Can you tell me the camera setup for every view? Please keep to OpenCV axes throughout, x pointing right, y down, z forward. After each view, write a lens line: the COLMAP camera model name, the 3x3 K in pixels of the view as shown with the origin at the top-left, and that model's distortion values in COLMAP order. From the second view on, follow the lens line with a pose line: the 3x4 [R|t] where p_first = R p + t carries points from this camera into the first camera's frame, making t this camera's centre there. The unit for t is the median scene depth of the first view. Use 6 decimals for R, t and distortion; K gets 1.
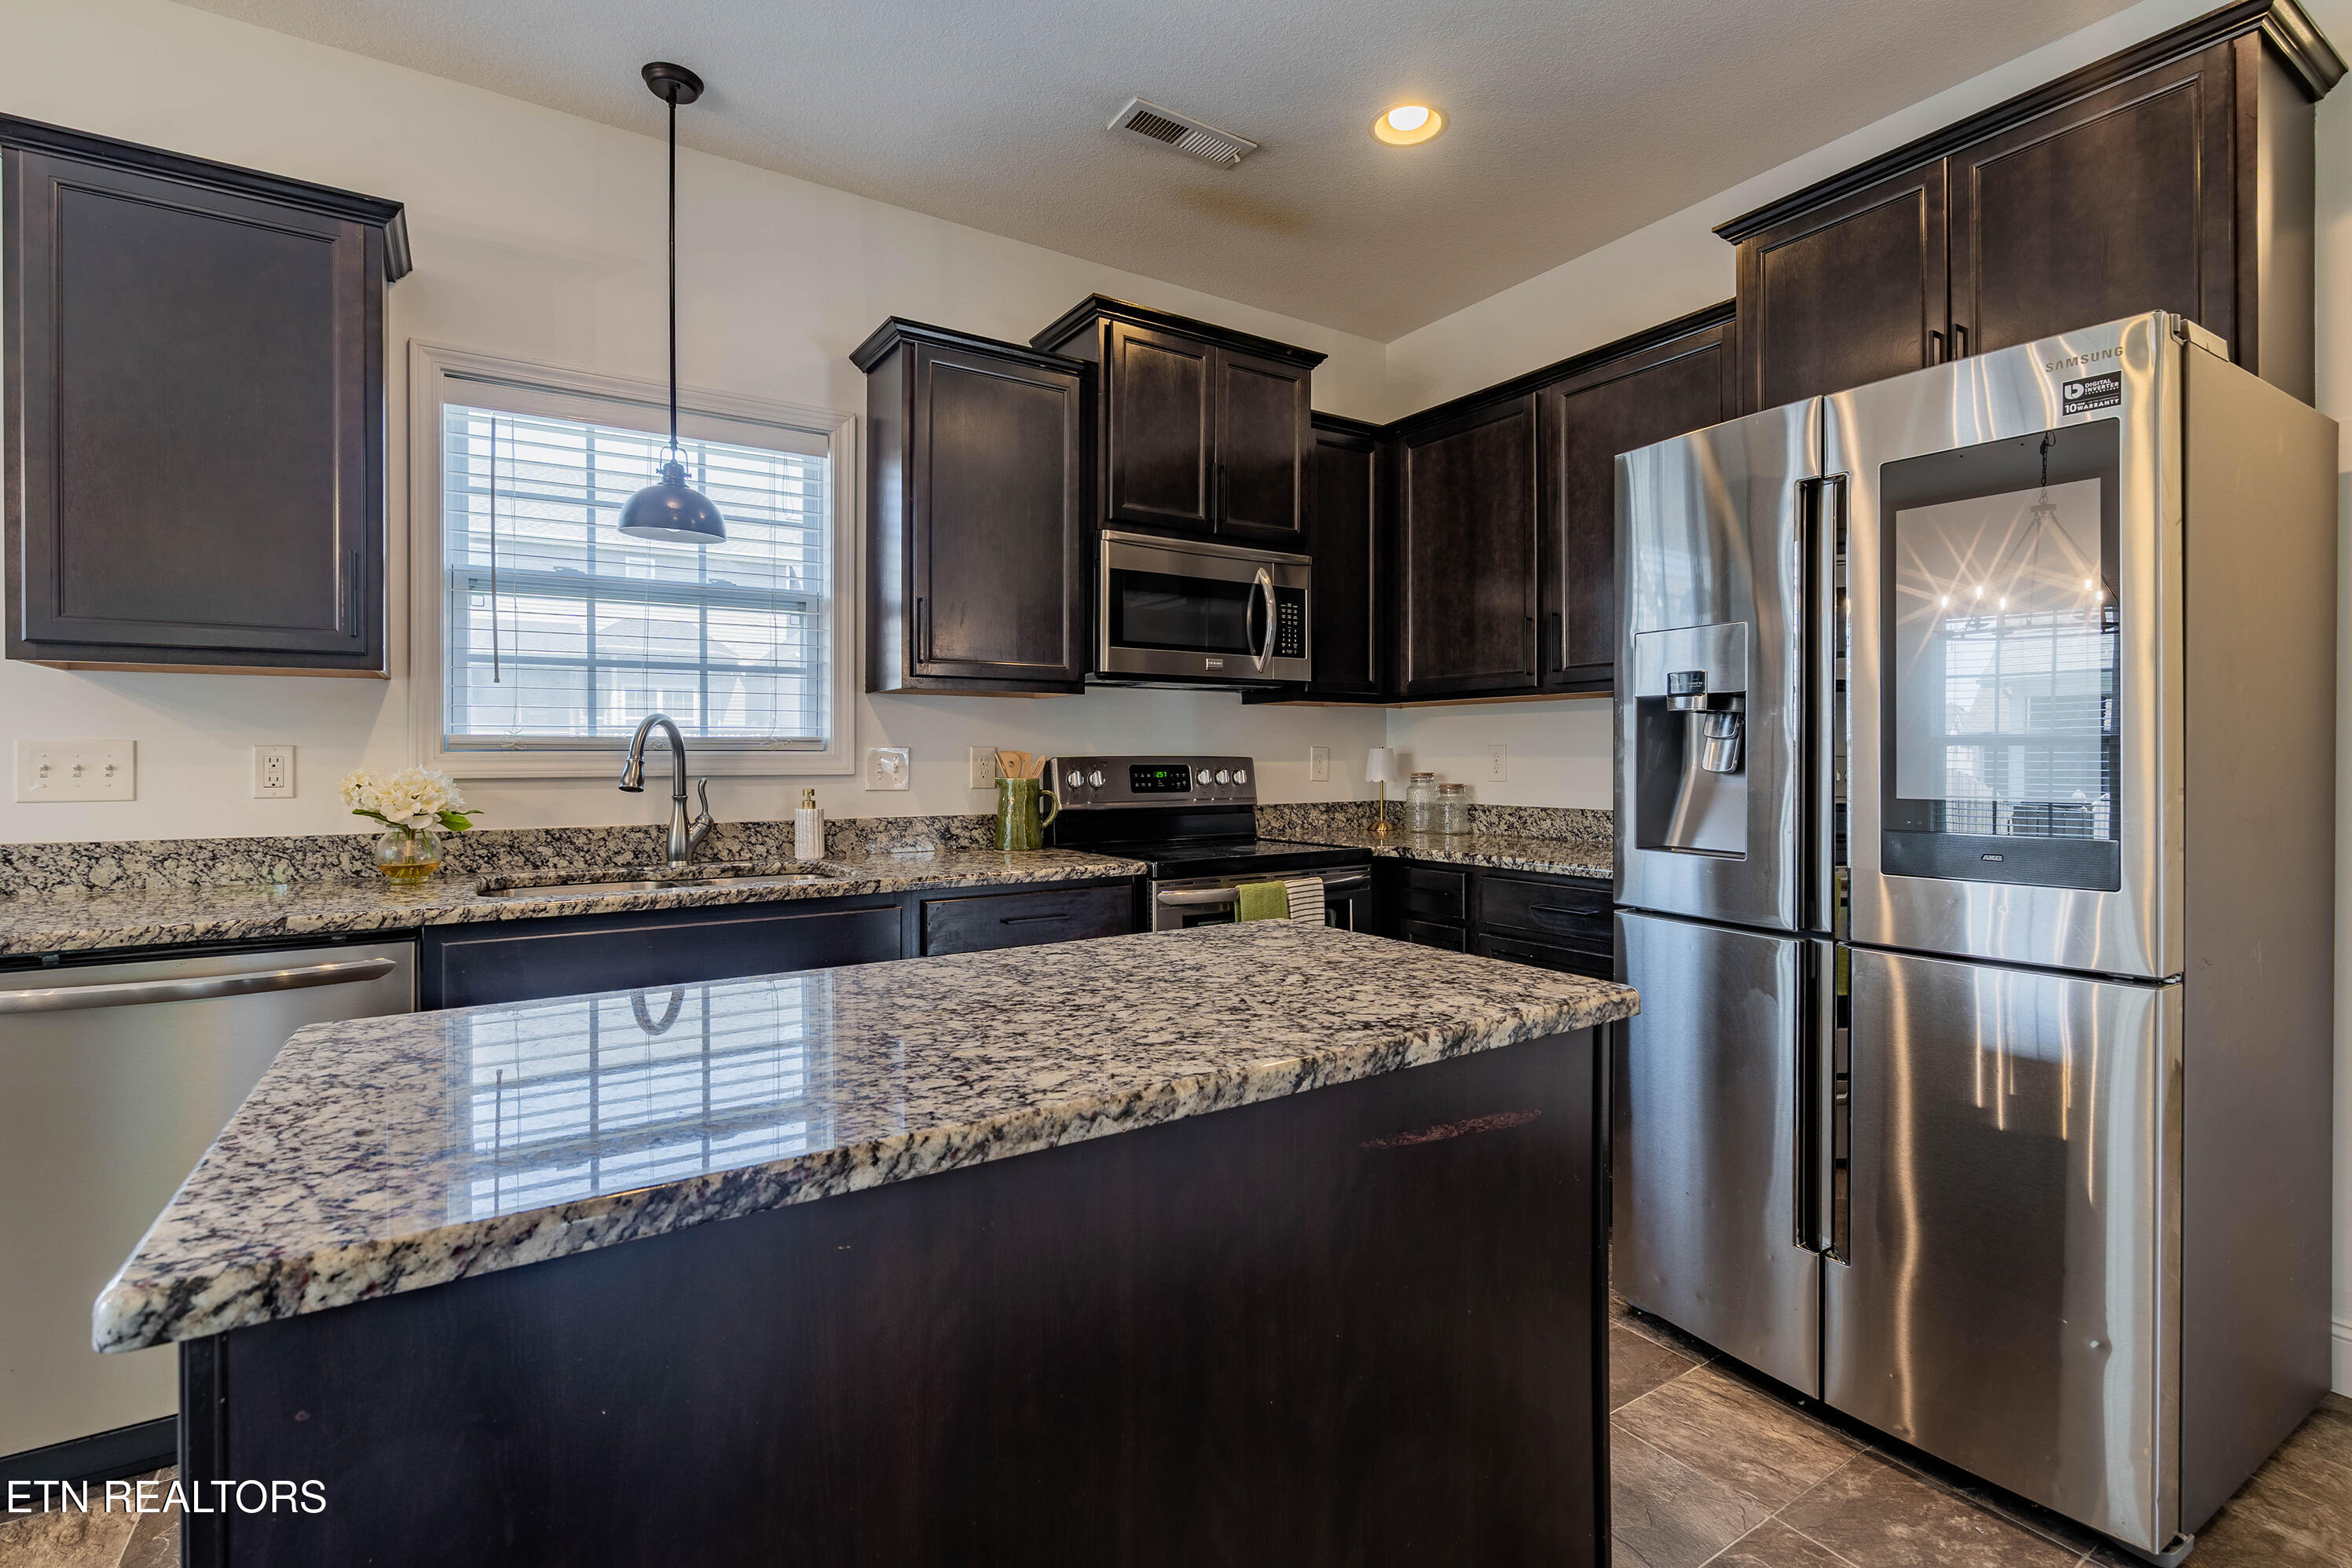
lens RADIAL K [[1072.3, 0, 1202.3], [0, 1072.3, 758.8], [0, 0, 1]] dist [-0.003536, -0.000038]
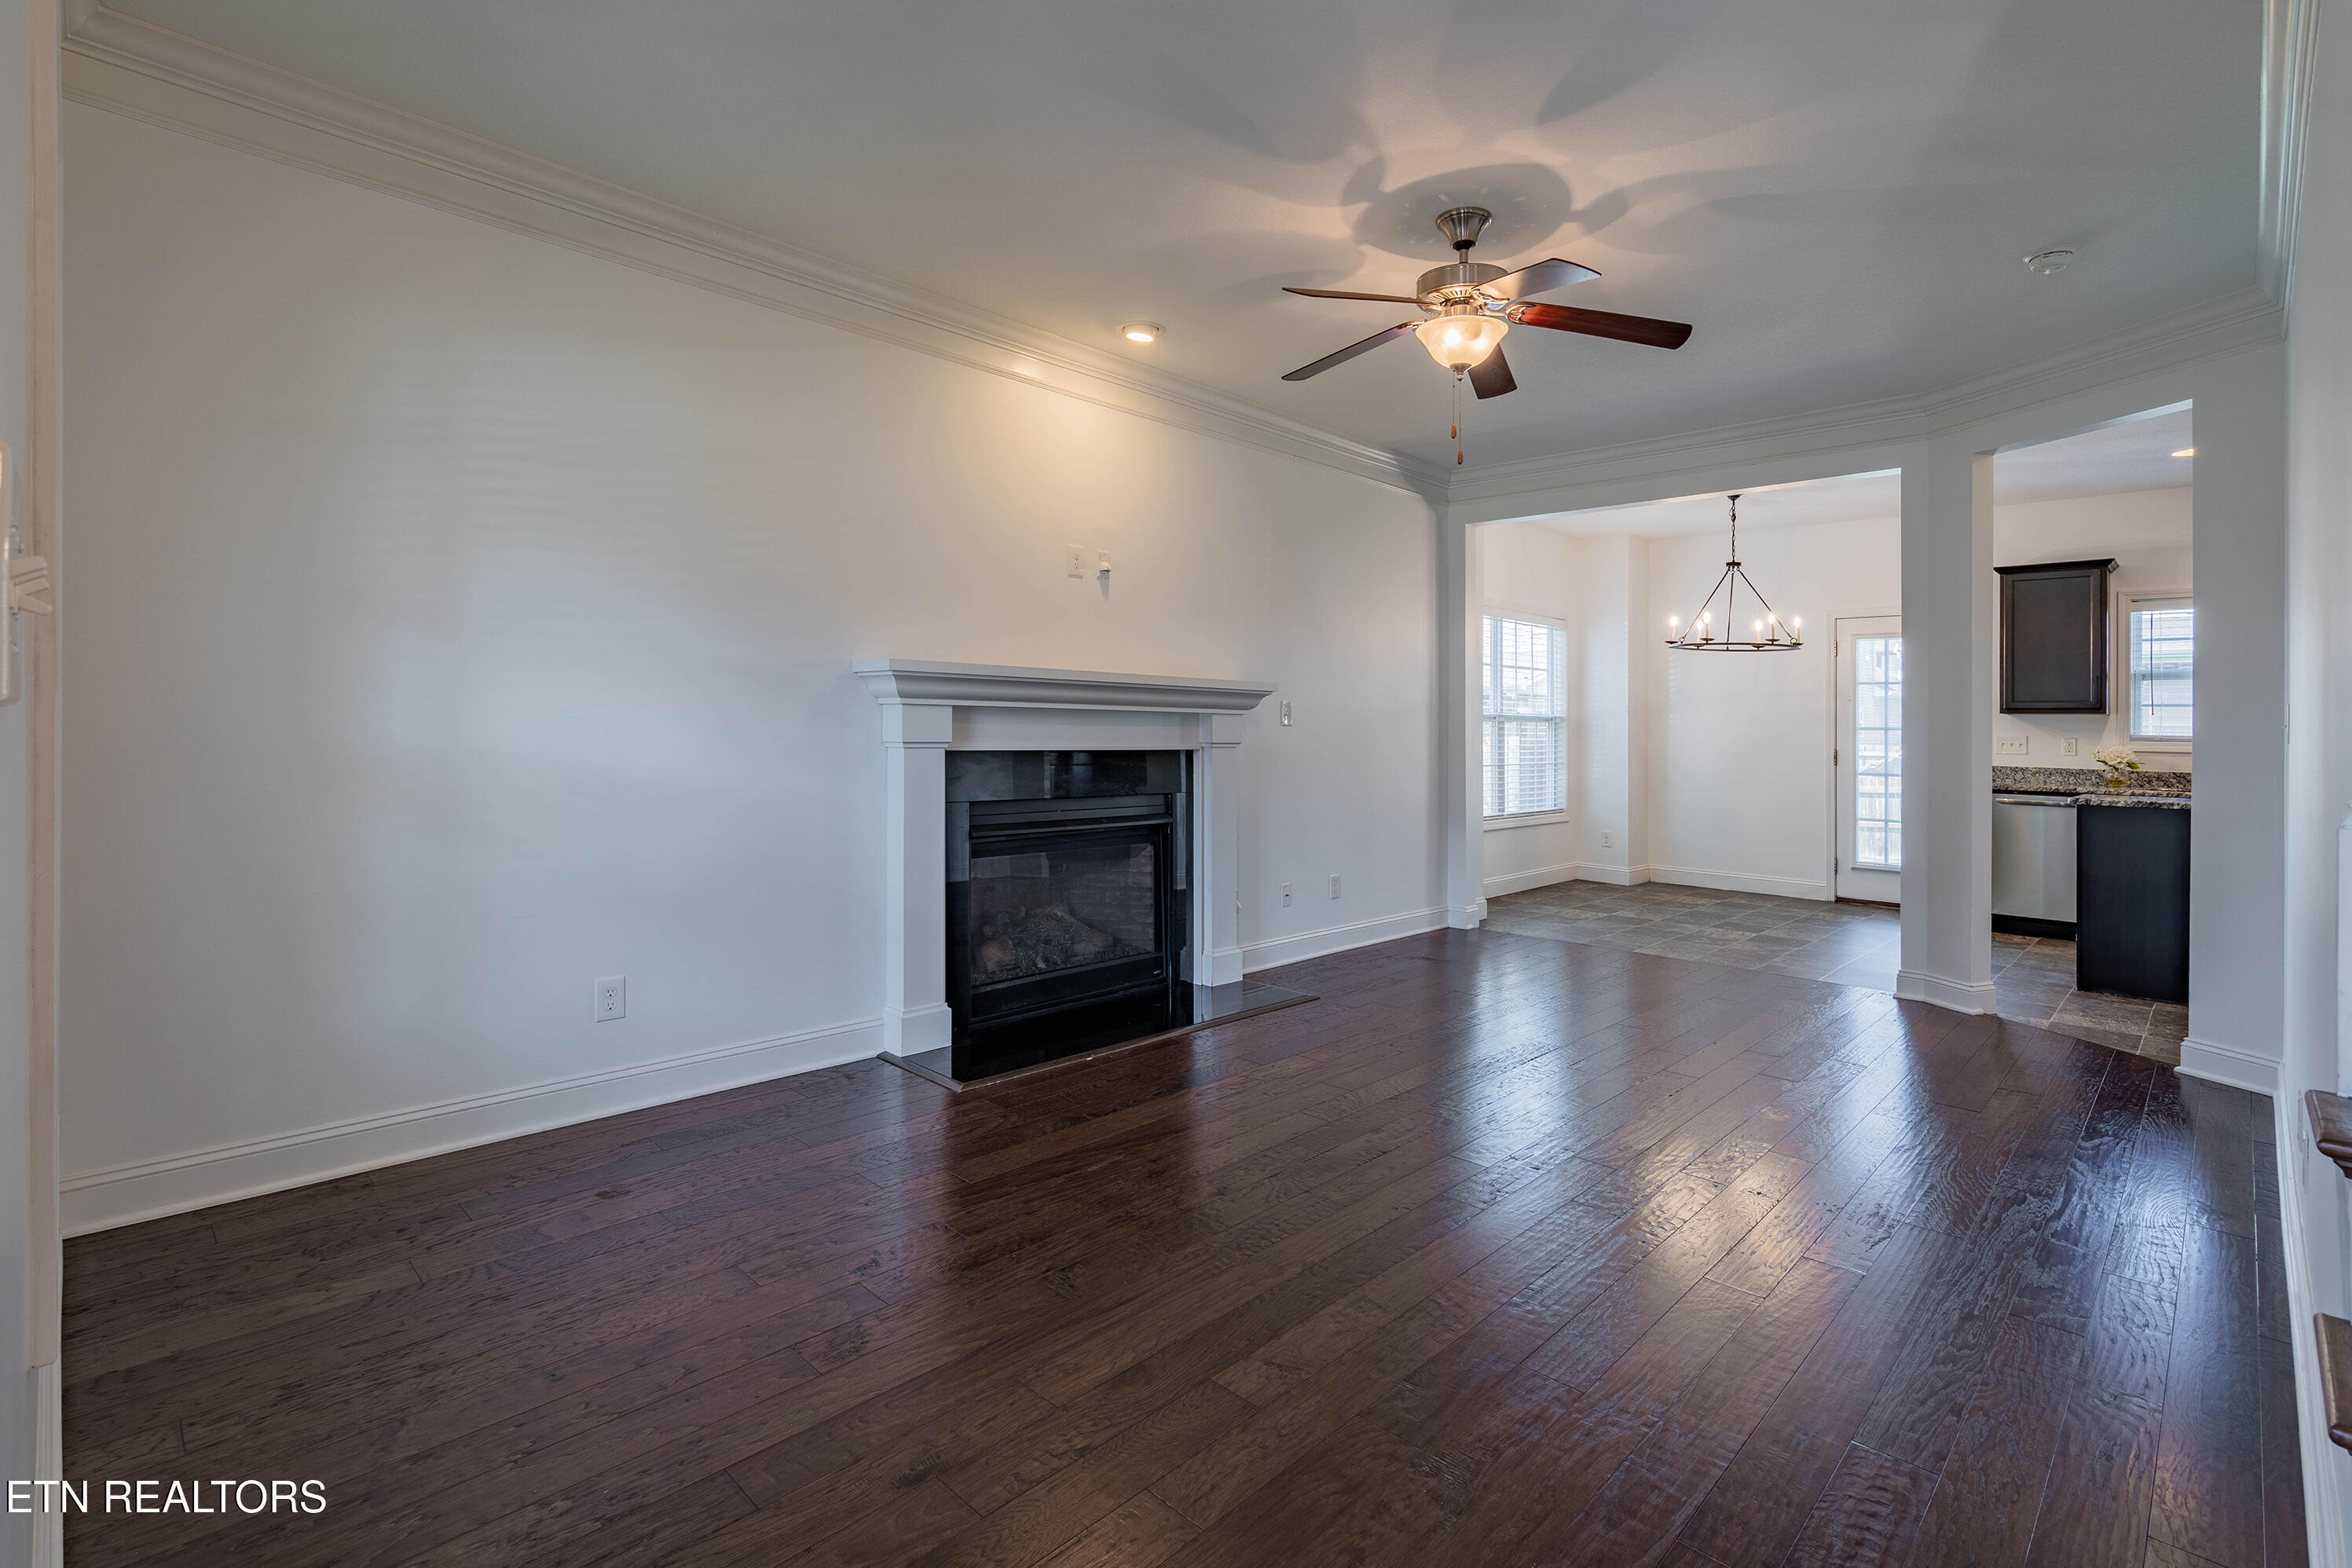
lens RADIAL K [[1072.3, 0, 1233.3], [0, 1072.3, 710.8], [0, 0, 1]] dist [-0.003536, -0.000038]
pose [[0.209891, -0.008750, -0.977686, 1.363205], [-0.020150, 0.999709, -0.013273, -0.000429], [0.977517, 0.022486, 0.209654, -1.667105]]
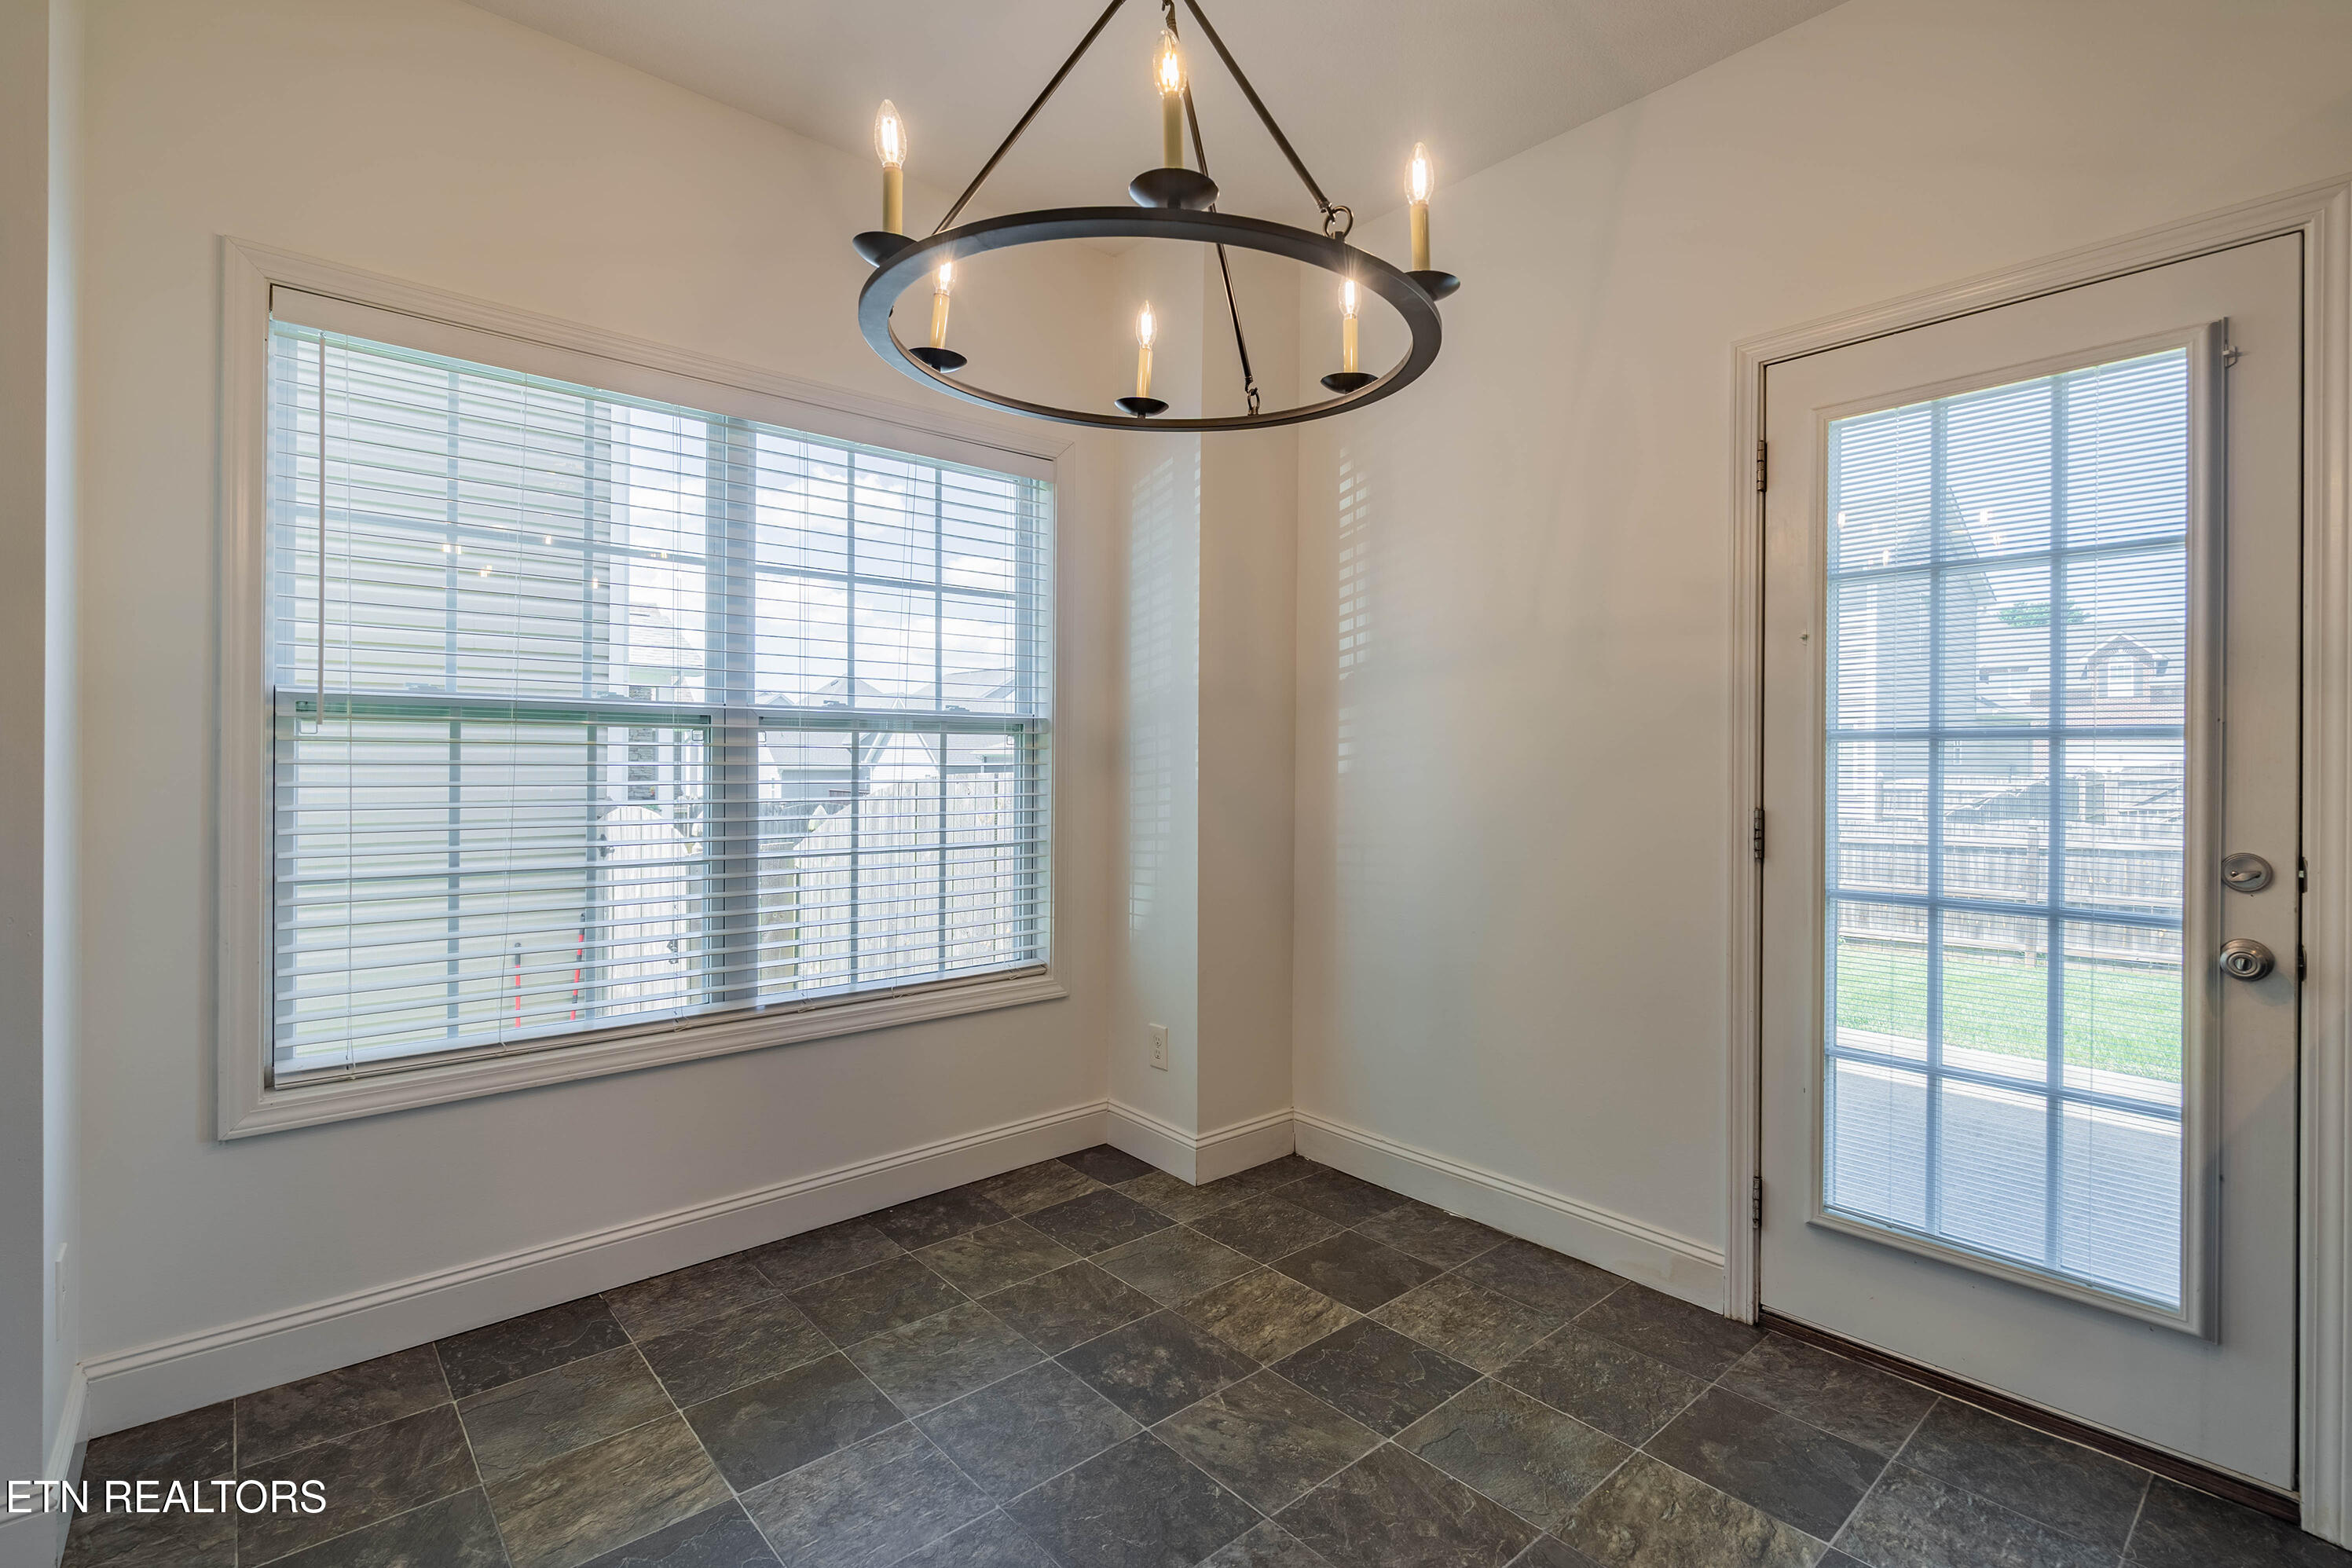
lens RADIAL K [[1072.3, 0, 1212.5], [0, 1072.3, 752.6], [0, 0, 1]] dist [-0.003536, -0.000038]
pose [[0.141060, -0.005042, -0.989988, -0.382300], [-0.011447, 0.999912, -0.006724, -0.001635], [0.989935, 0.012281, 0.140990, 0.020366]]
